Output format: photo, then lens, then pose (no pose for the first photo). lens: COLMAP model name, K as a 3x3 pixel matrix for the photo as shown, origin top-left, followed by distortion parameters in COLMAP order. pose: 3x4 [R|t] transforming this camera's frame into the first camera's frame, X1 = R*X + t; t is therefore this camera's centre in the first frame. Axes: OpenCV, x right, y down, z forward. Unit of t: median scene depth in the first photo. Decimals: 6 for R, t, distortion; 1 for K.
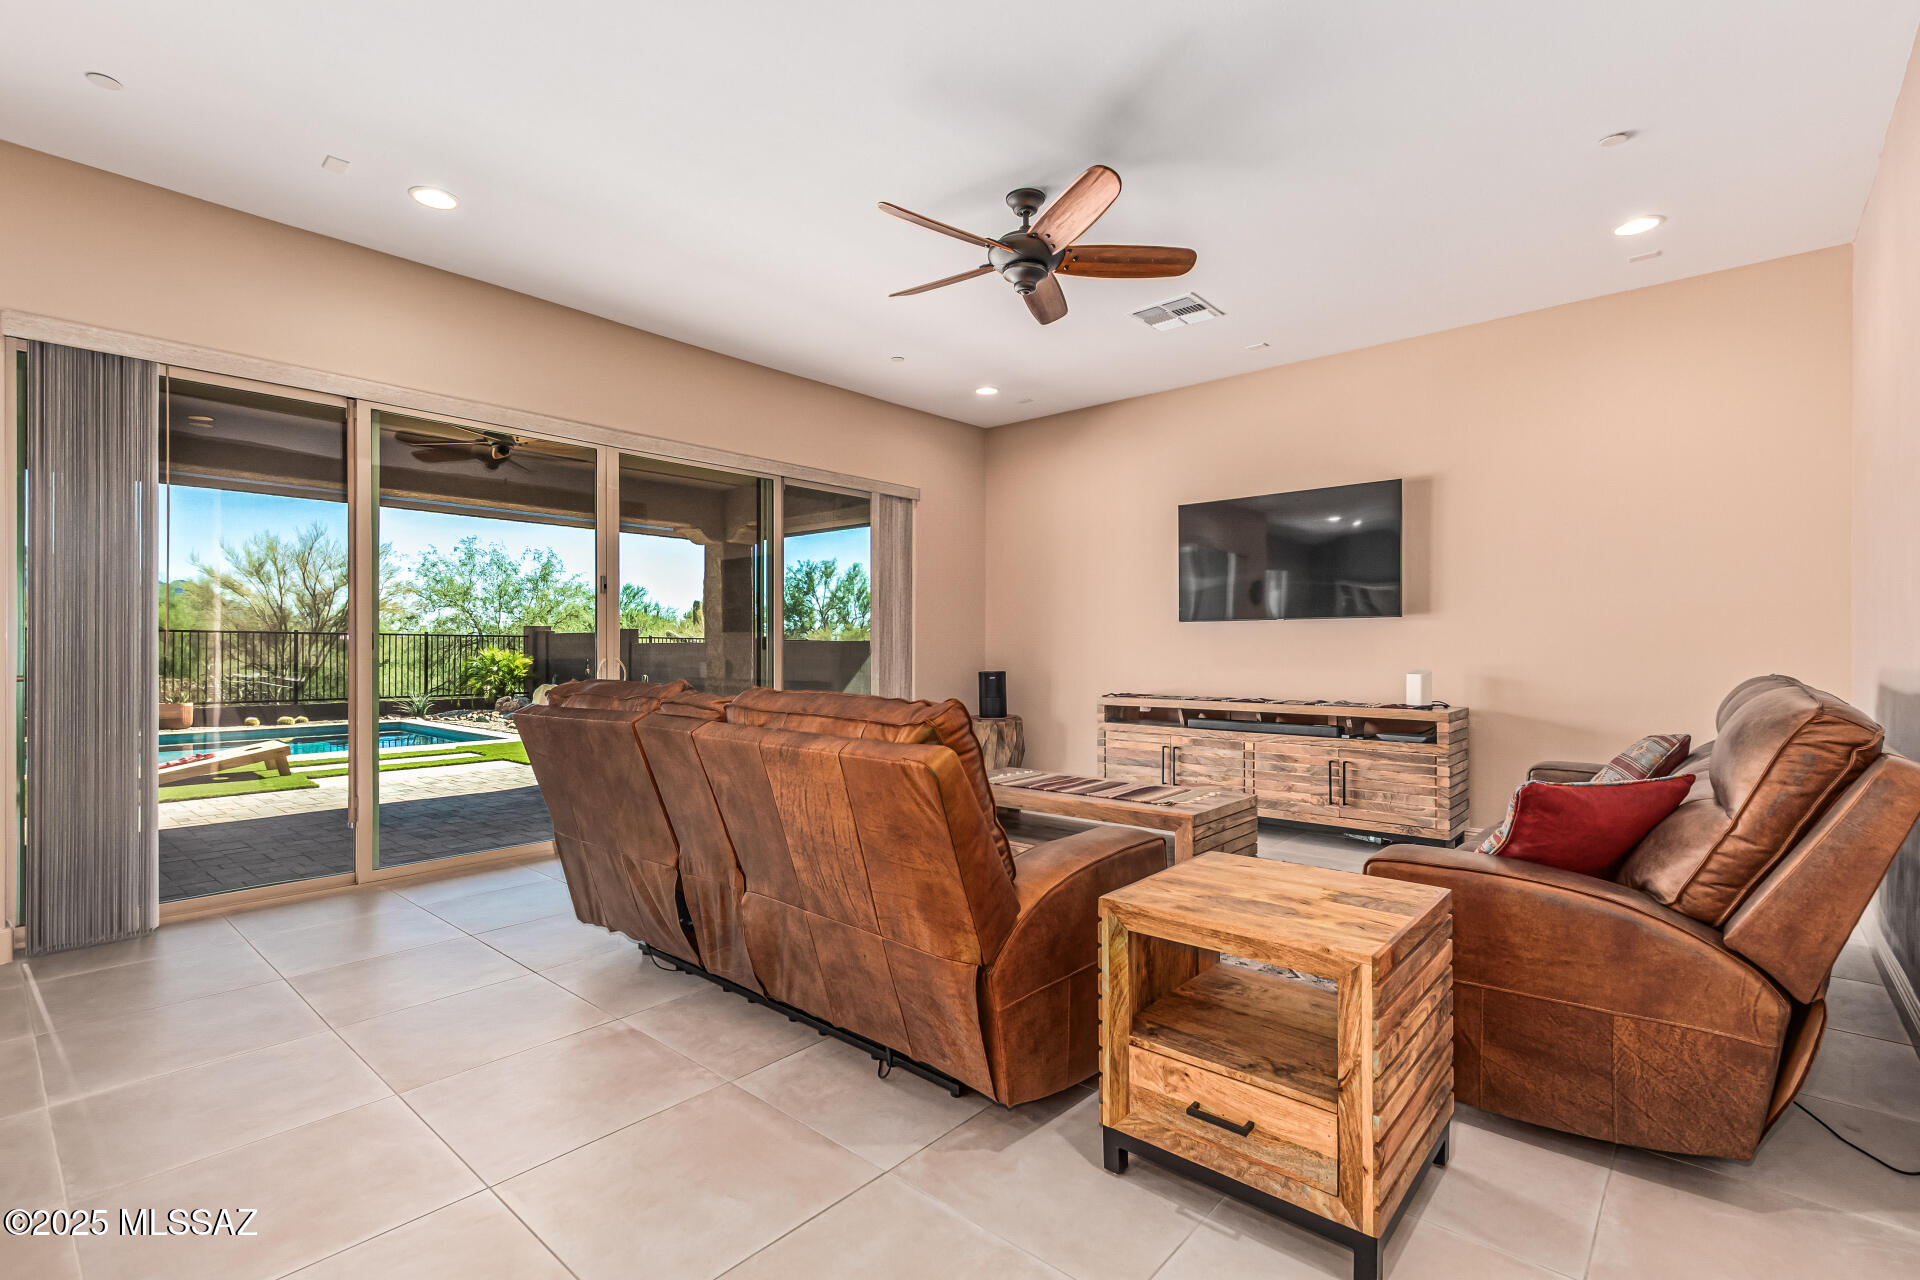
lens RADIAL K [[868.6, 0, 958.8], [0, 868.6, 651.5], [0, 0, 1]] dist [0.010311, -0.004926]
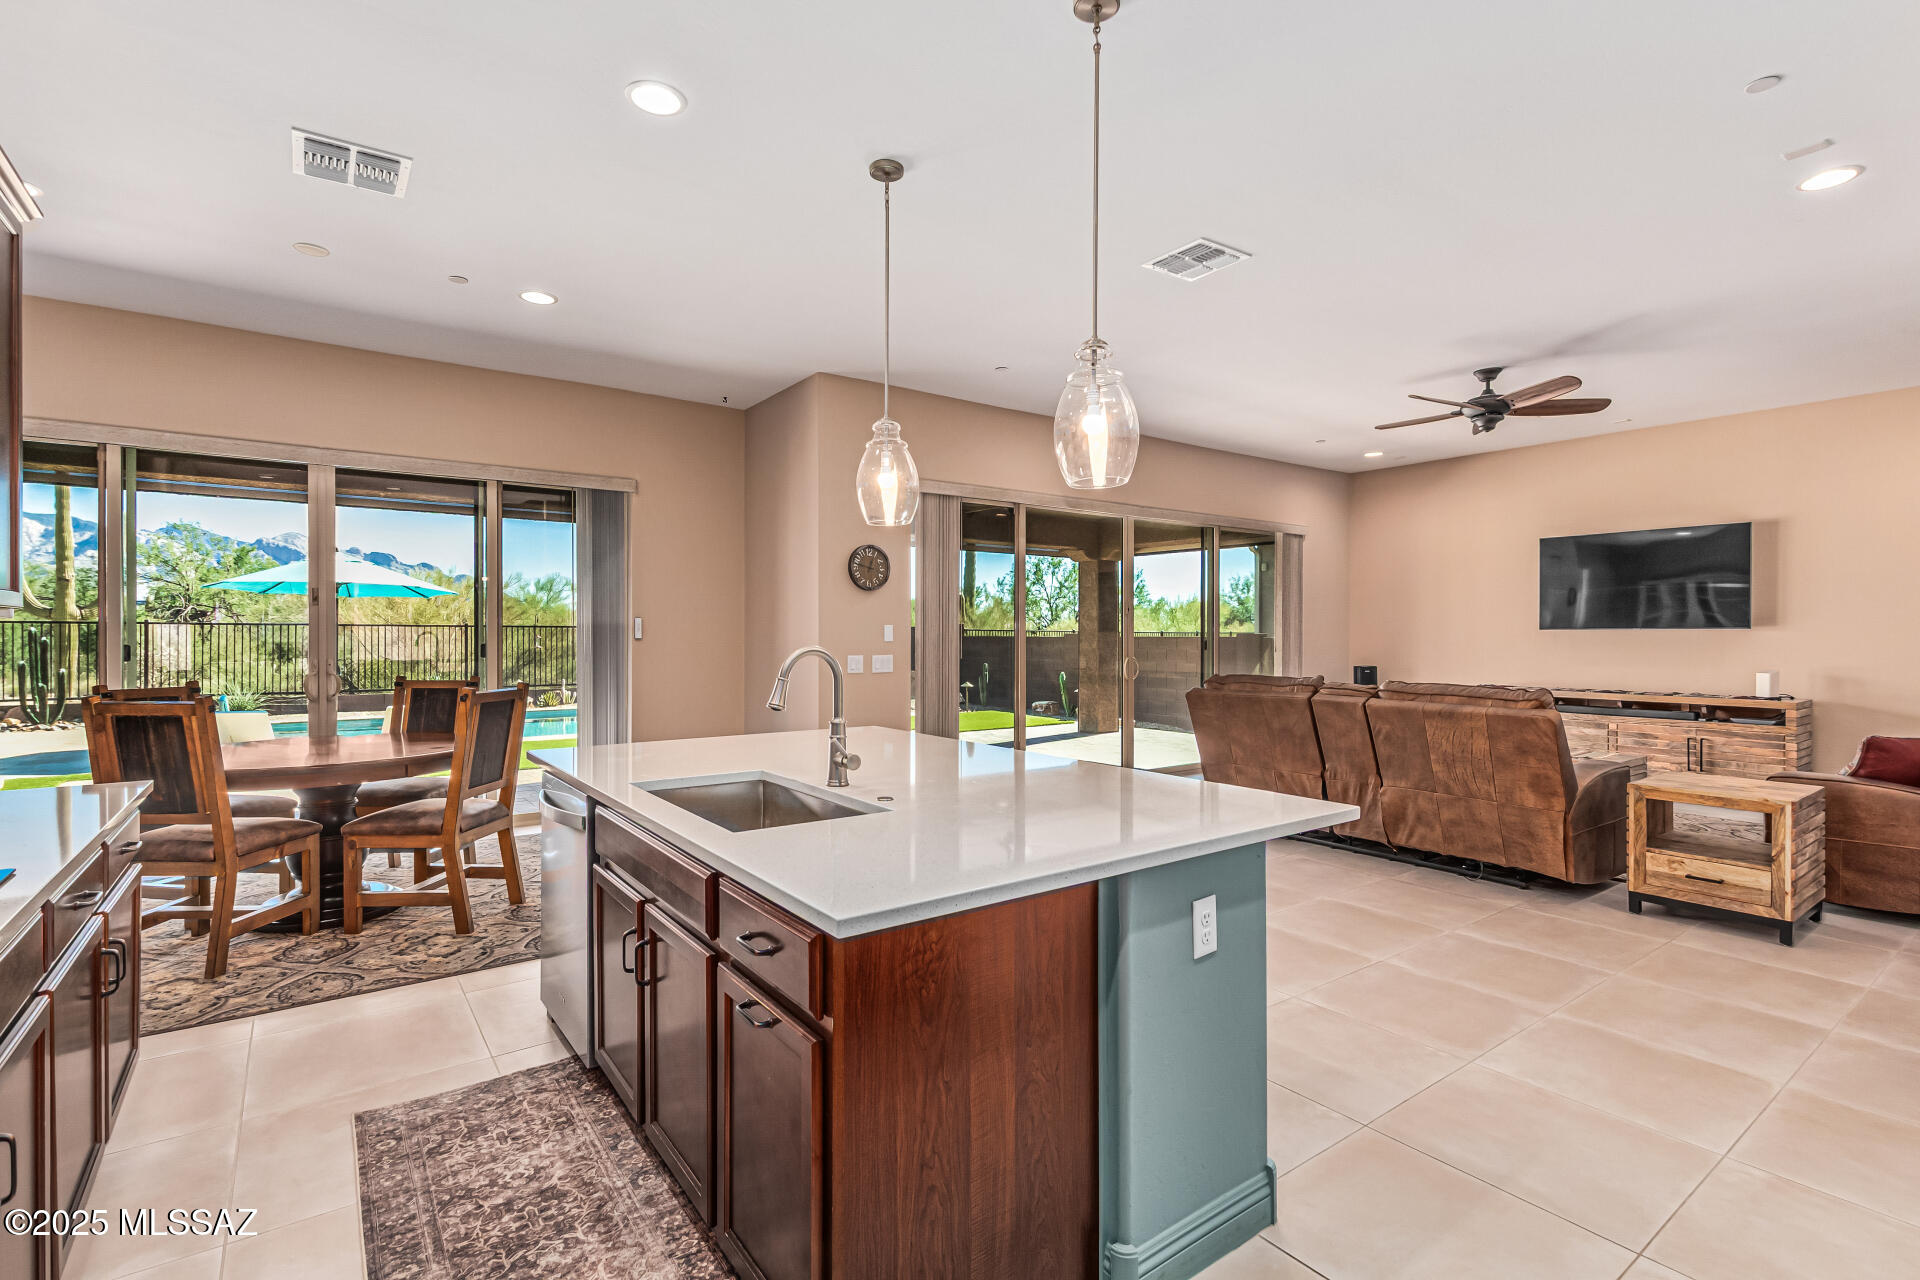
lens RADIAL K [[868.6, 0, 968.0], [0, 868.6, 638.8], [0, 0, 1]] dist [0.010311, -0.004926]
pose [[0.976125, 0.001240, -0.217207, -0.724528], [-0.000760, 0.999997, 0.002295, -0.056270], [0.217209, -0.002075, 0.976123, -1.091053]]
